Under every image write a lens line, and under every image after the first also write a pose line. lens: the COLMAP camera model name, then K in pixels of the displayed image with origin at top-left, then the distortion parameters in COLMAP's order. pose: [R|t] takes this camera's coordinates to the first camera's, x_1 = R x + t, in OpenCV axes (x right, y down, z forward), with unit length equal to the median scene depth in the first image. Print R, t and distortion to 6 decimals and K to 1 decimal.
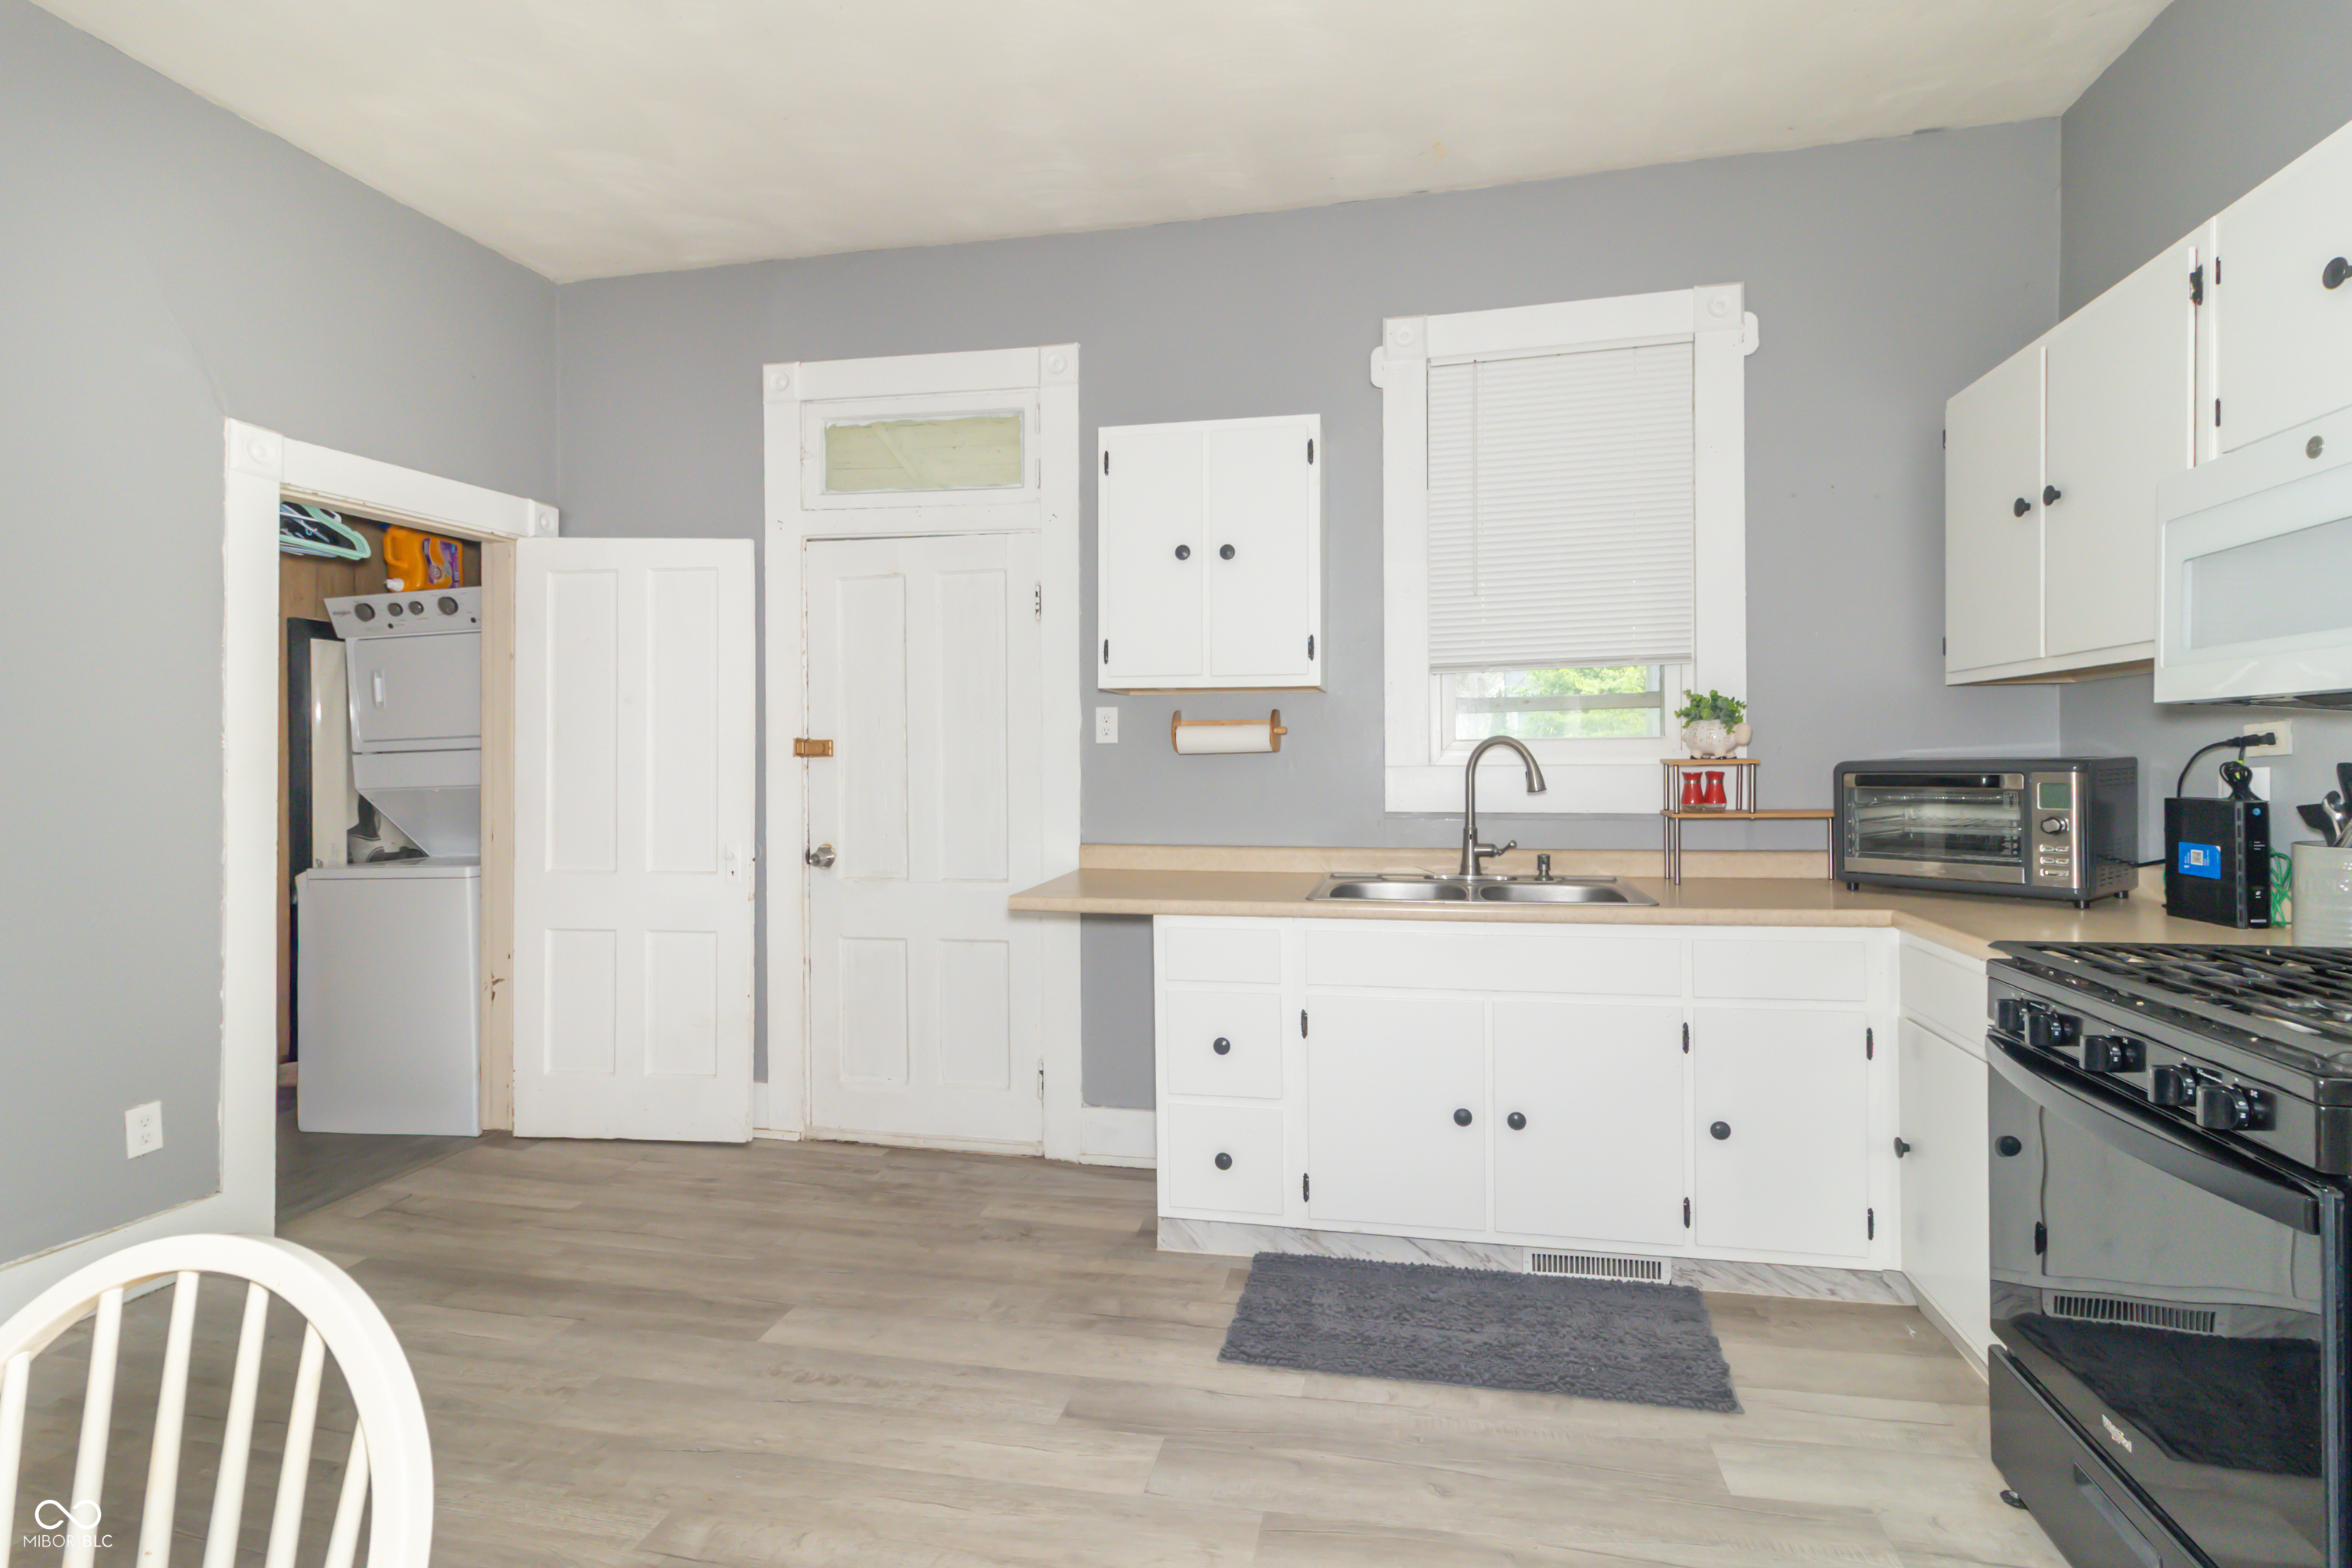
lens RADIAL K [[1112.9, 0, 1213.3], [0, 1112.9, 758.9], [0, 0, 1]] dist [0.000397, -0.000021]
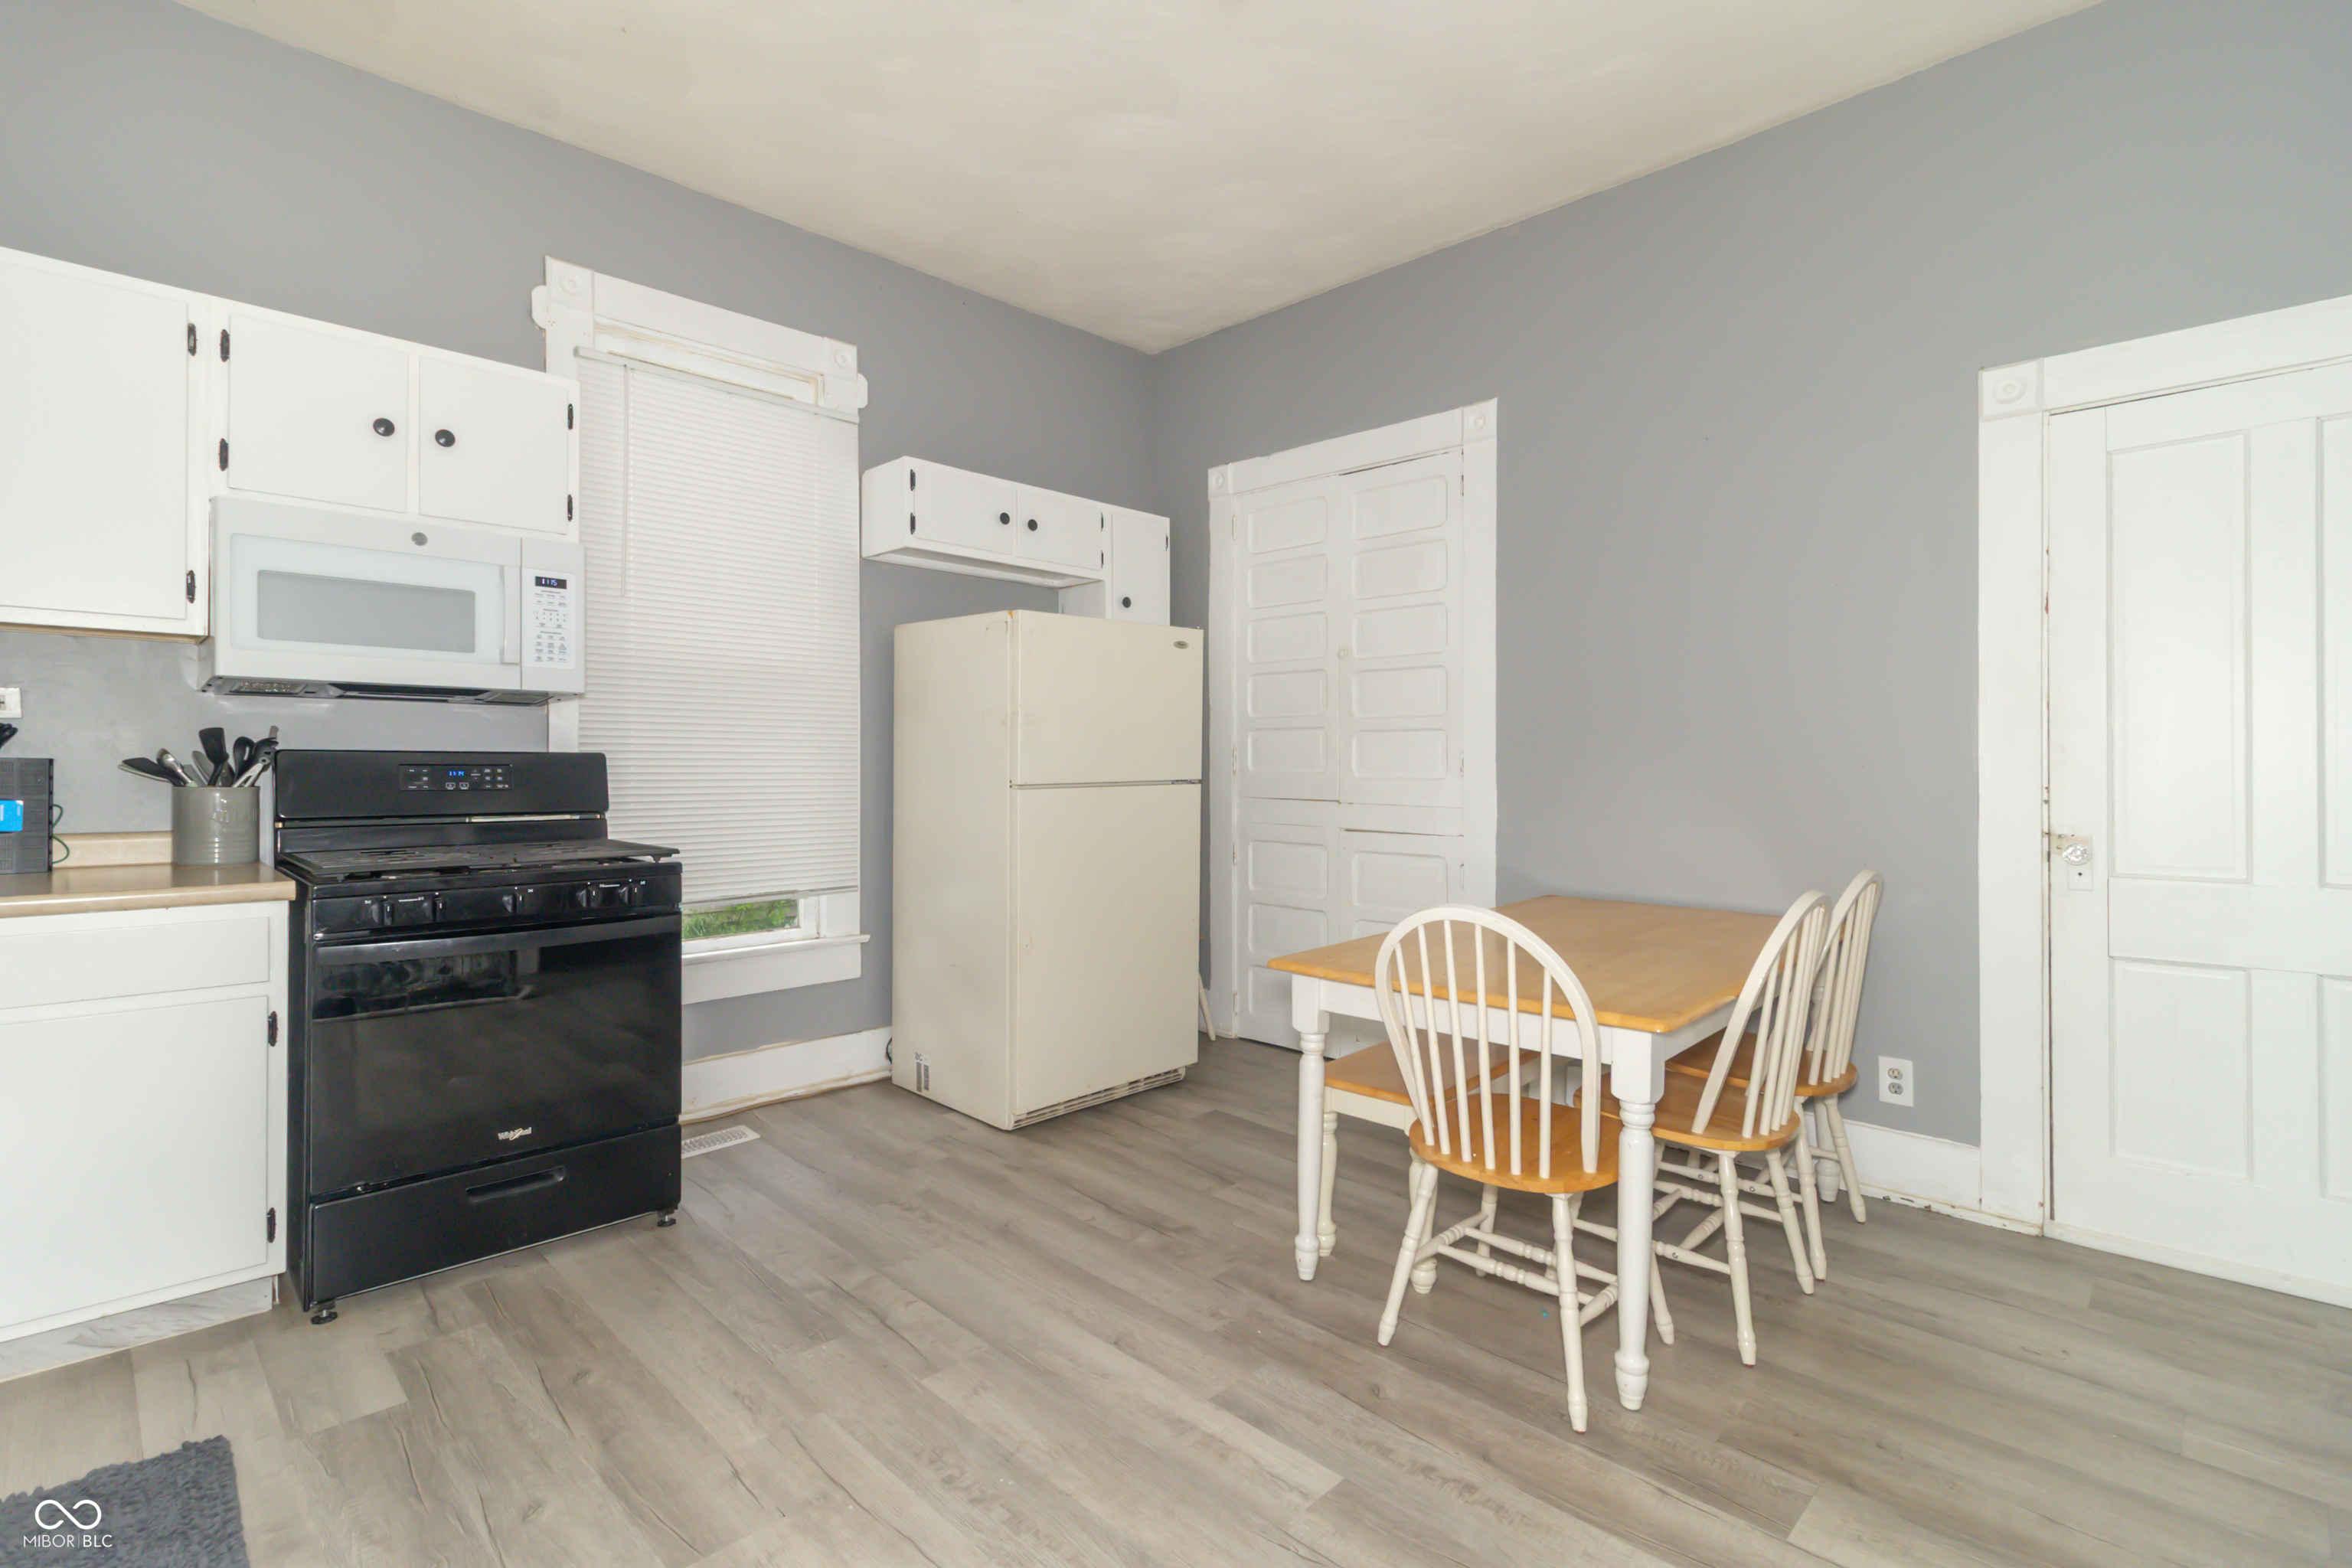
lens RADIAL K [[1095.6, 0, 1155.3], [0, 1095.6, 757.1], [0, 0, 1]] dist [0.002251, 0.000072]
pose [[-0.828003, 0.006426, 0.560687, -0.477576], [-0.000640, 0.999923, -0.012406, 0.036619], [-0.560723, -0.010631, -0.827935, 0.966014]]
